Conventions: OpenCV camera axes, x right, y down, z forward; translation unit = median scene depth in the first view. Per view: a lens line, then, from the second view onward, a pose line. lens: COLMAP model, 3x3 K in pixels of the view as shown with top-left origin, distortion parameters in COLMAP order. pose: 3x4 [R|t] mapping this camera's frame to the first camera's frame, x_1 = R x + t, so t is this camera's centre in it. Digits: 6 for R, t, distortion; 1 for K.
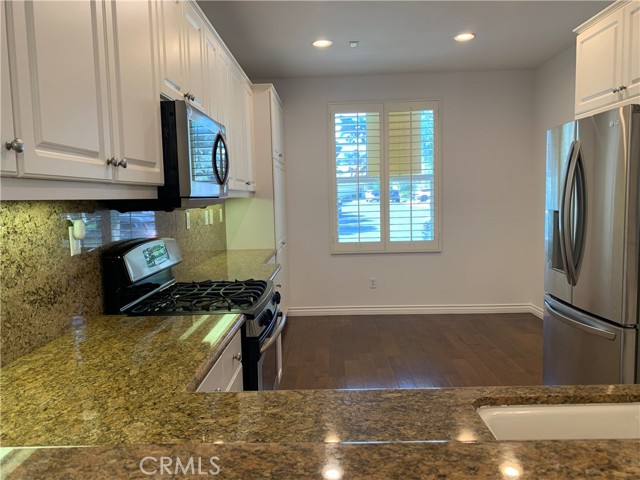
lens RADIAL K [[496.2, 0, 320.0], [0, 496.2, 240.0], [0, 0, 1]] dist [0.062517, -0.077021]
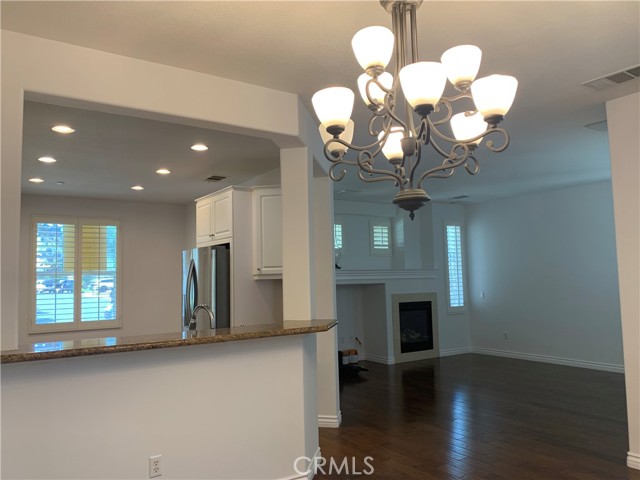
lens RADIAL K [[488.8, 0, 312.2], [0, 488.8, 239.7], [0, 0, 1]] dist [0.075535, -0.151809]
pose [[0.823290, 0.050837, 0.565340, -0.103962], [0.052793, 0.984806, -0.165438, 0.037799], [-0.565161, 0.166050, 0.808097, -0.433727]]
